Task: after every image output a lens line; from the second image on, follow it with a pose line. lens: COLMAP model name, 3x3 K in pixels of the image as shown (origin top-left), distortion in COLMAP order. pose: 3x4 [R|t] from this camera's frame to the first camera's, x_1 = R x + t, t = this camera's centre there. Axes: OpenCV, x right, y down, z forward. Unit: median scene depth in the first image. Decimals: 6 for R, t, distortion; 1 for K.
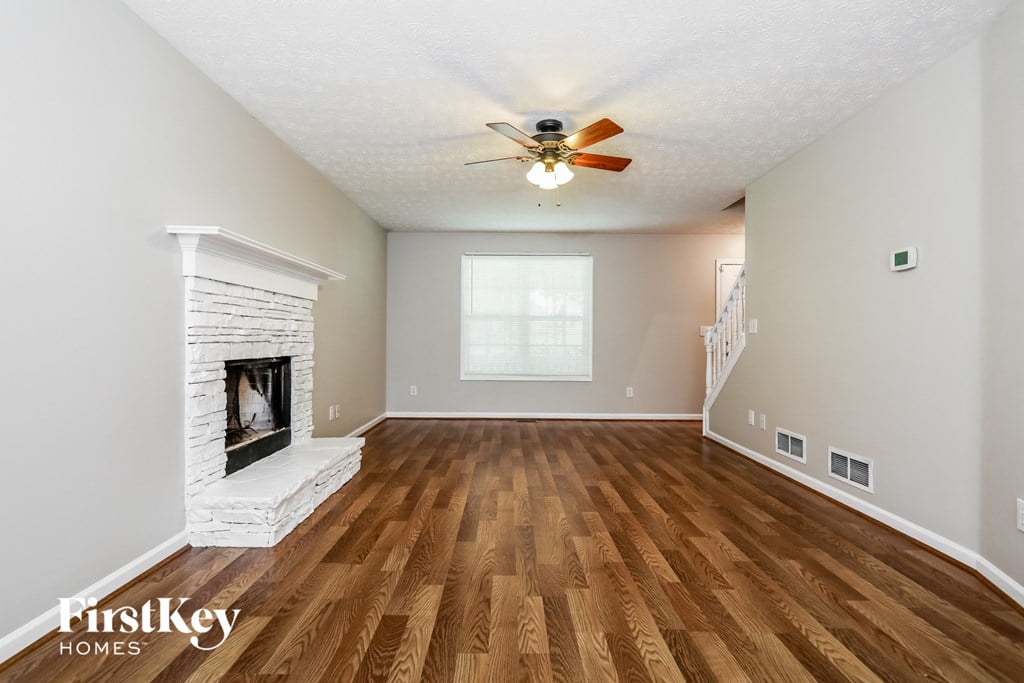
lens RADIAL K [[535.0, 0, 512.1], [0, 535.0, 339.8], [0, 0, 1]] dist [-0.005171, 0.001633]
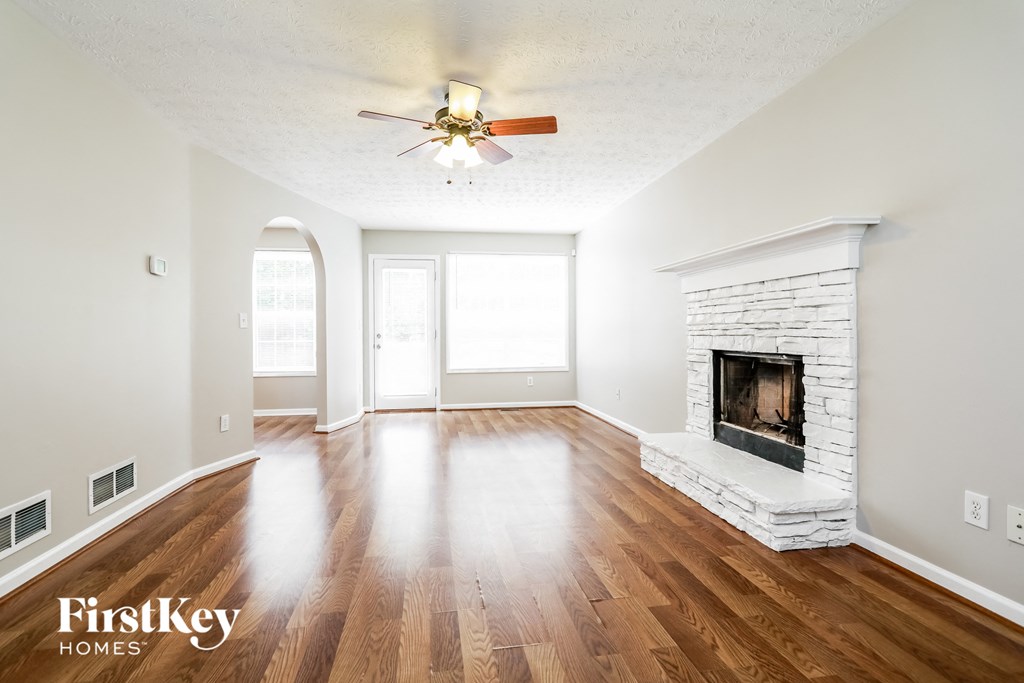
lens RADIAL K [[535.0, 0, 512.5], [0, 535.0, 339.8], [0, 0, 1]] dist [-0.005171, 0.001633]
pose [[-0.989395, 0.004696, -0.145173, 0.113749], [0.003281, 0.999945, 0.009982, 0.000803], [0.145212, 0.009400, -0.989356, 1.940938]]
